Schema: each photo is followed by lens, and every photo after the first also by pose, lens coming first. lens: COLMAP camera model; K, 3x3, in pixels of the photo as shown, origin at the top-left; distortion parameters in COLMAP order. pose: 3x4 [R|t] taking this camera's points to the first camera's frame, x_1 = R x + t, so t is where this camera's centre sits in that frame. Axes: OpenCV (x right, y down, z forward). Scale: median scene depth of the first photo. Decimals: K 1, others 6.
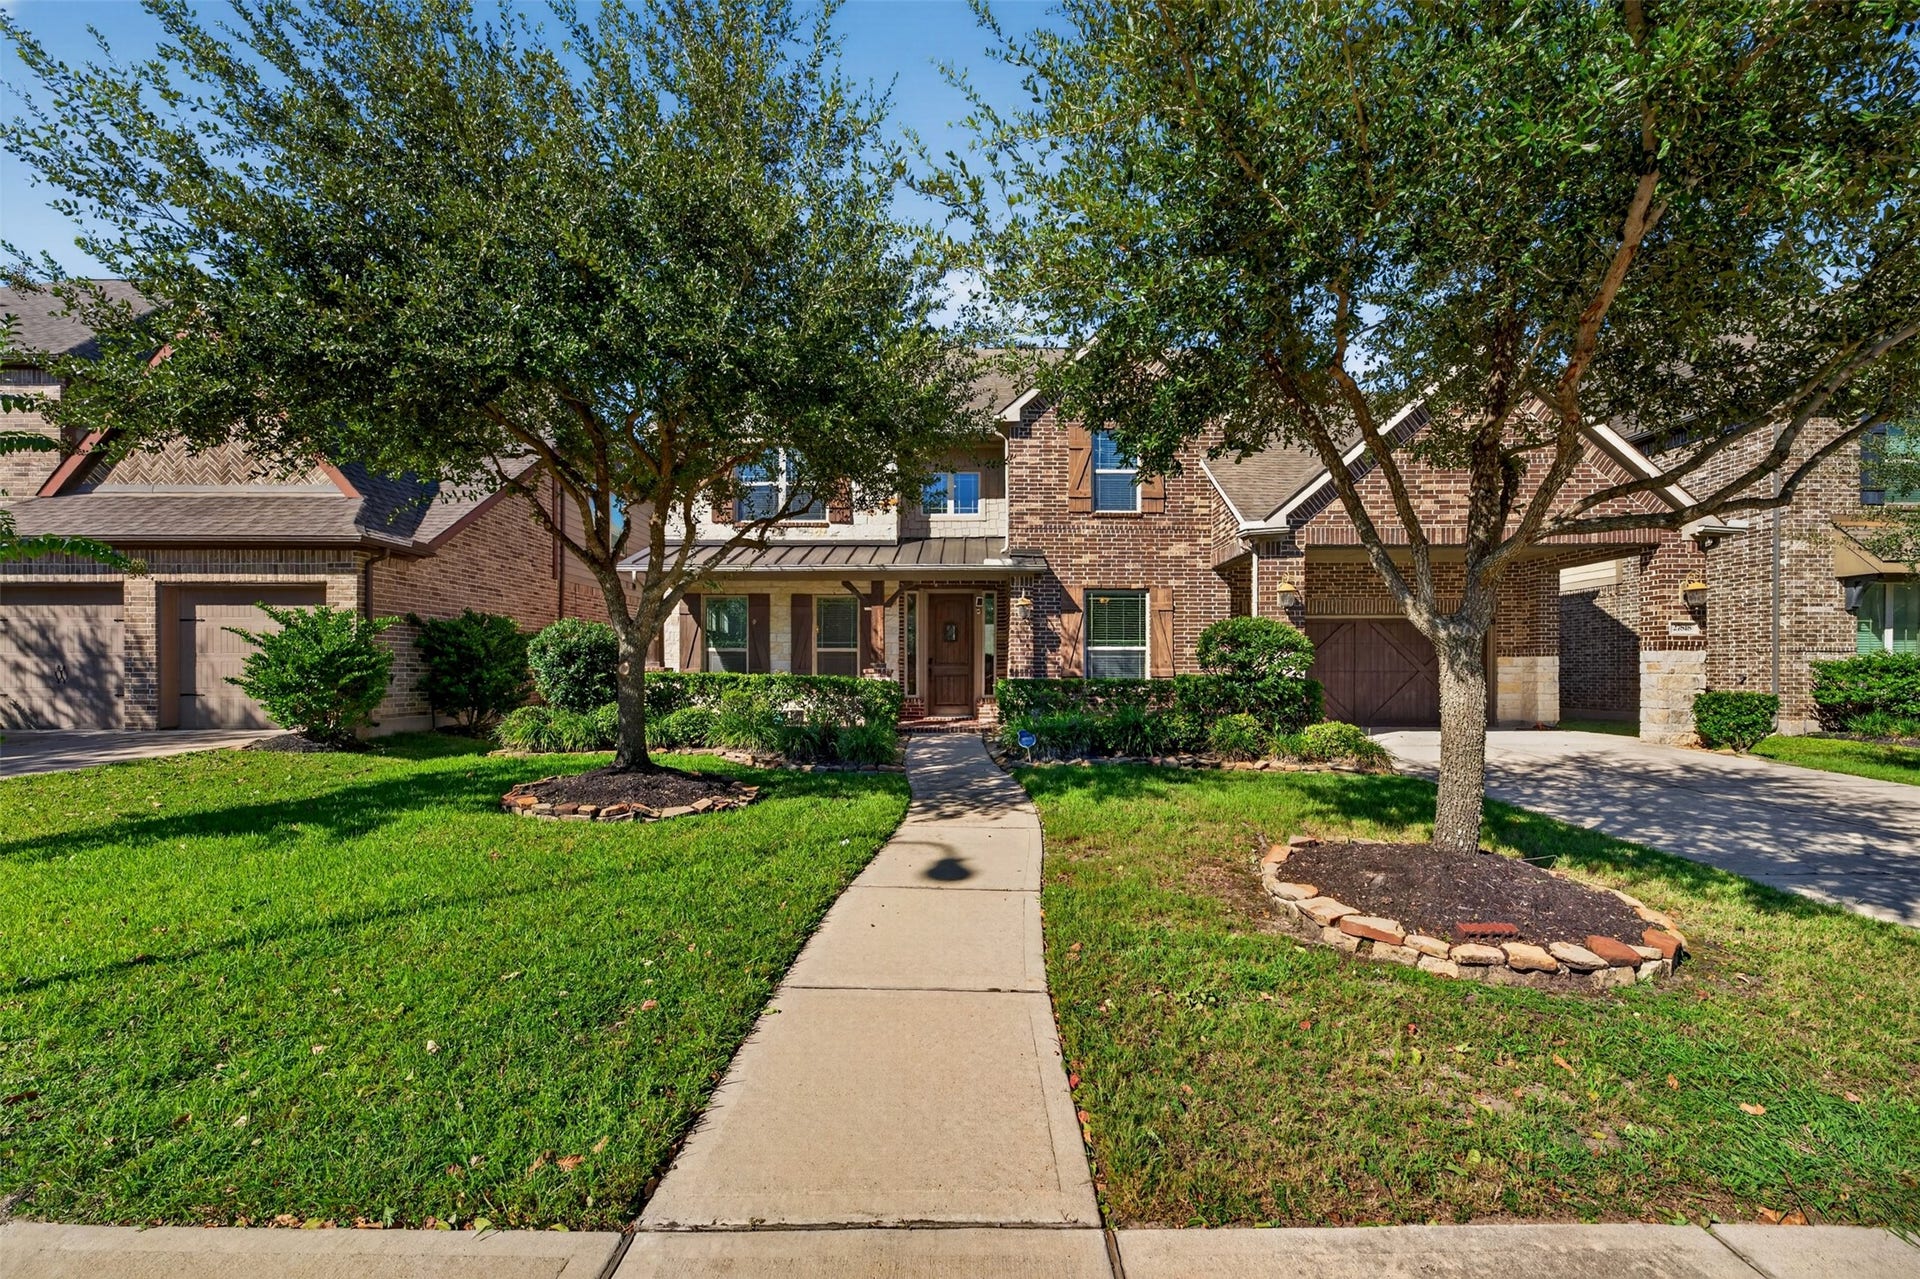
lens RADIAL K [[832.1, 0, 971.9], [0, 832.1, 646.2], [0, 0, 1]] dist [-0.006821, 0.000358]
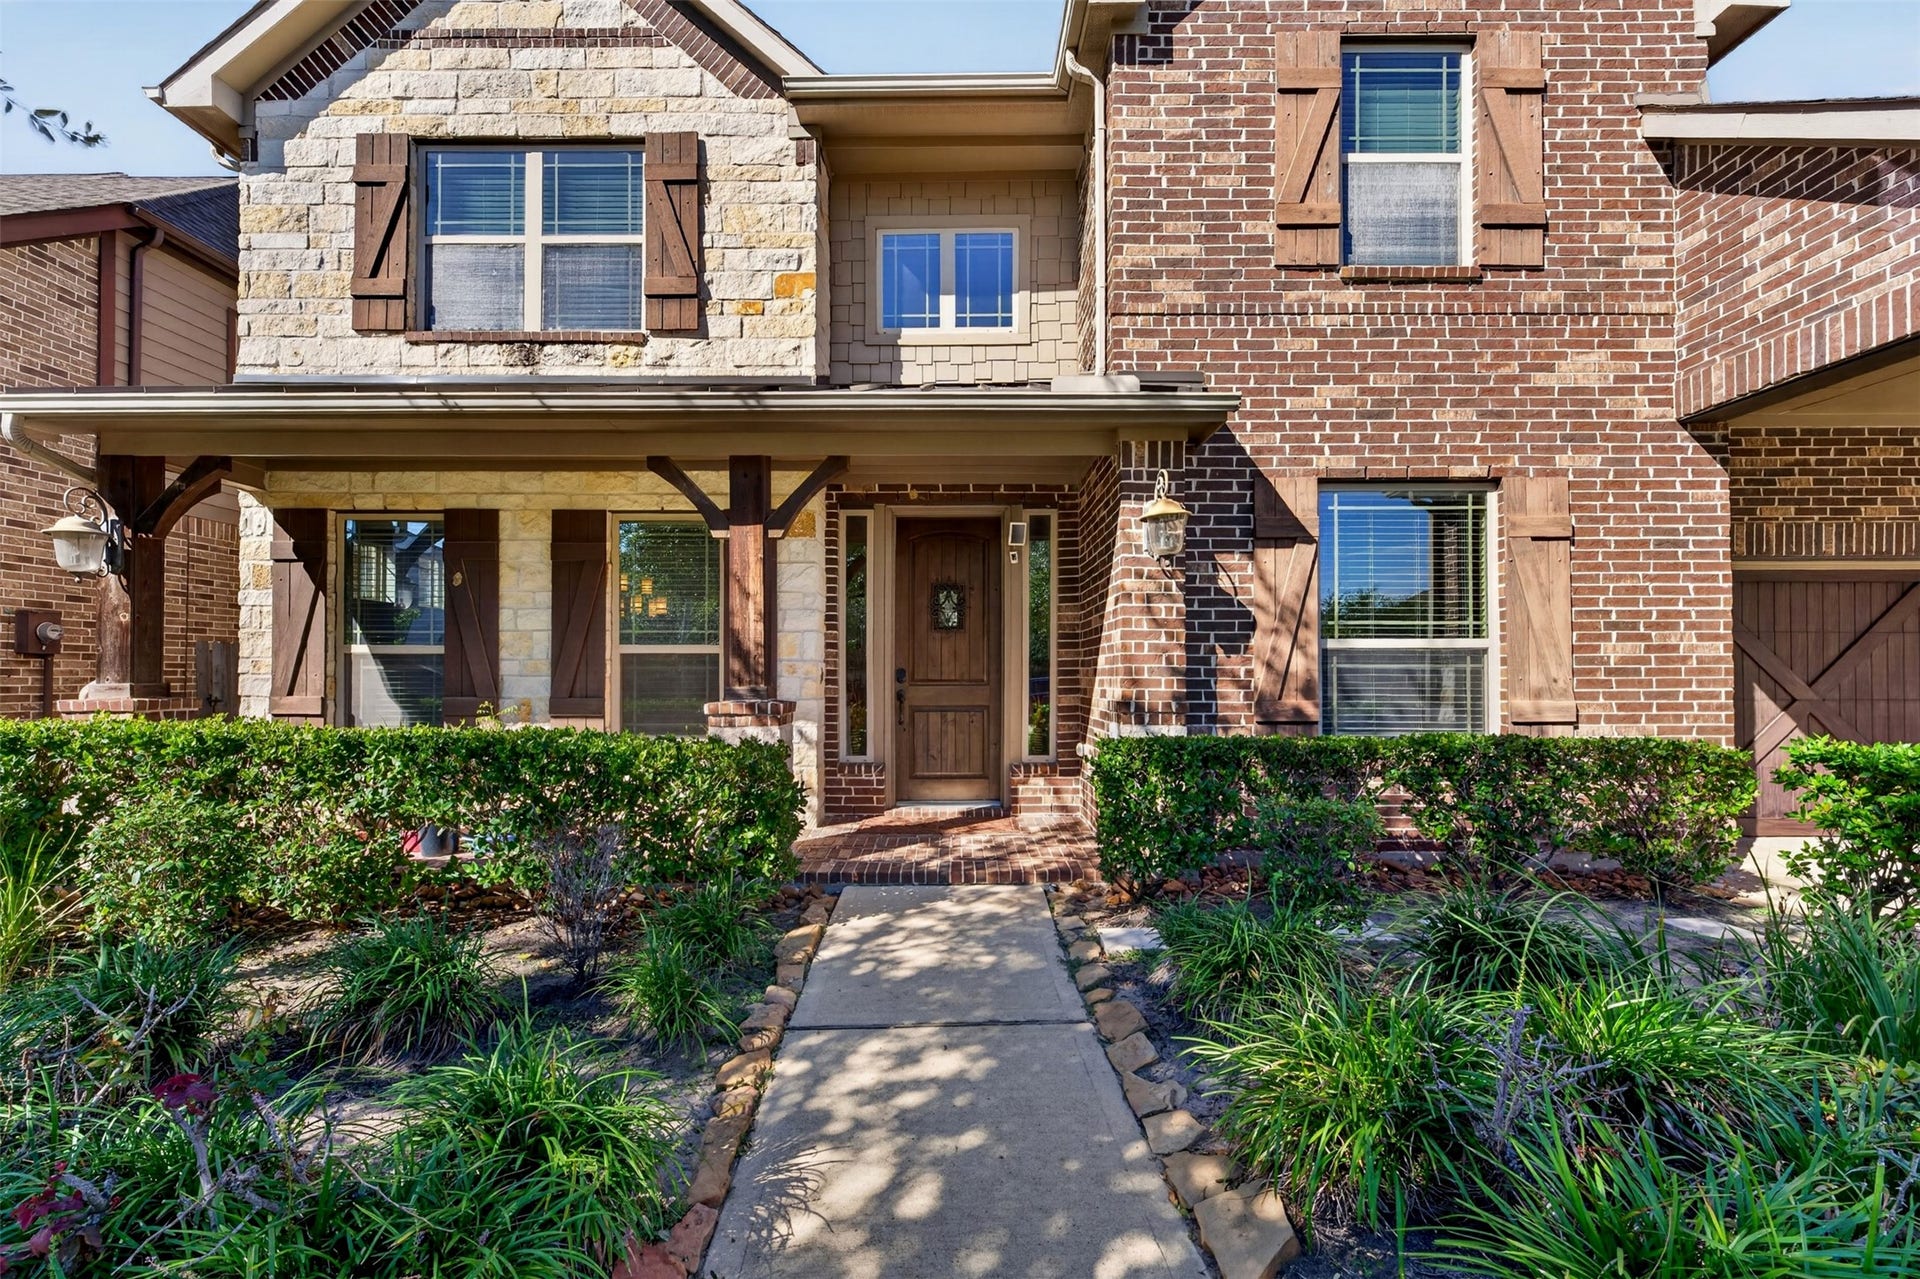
lens RADIAL K [[832.1, 0, 944.7], [0, 832.1, 651.3], [0, 0, 1]] dist [-0.006821, 0.000358]
pose [[0.999756, -0.001729, -0.022016, -0.020128], [0.001930, 0.999957, 0.009097, 0.002236], [0.021999, -0.009137, 0.999716, 0.634138]]
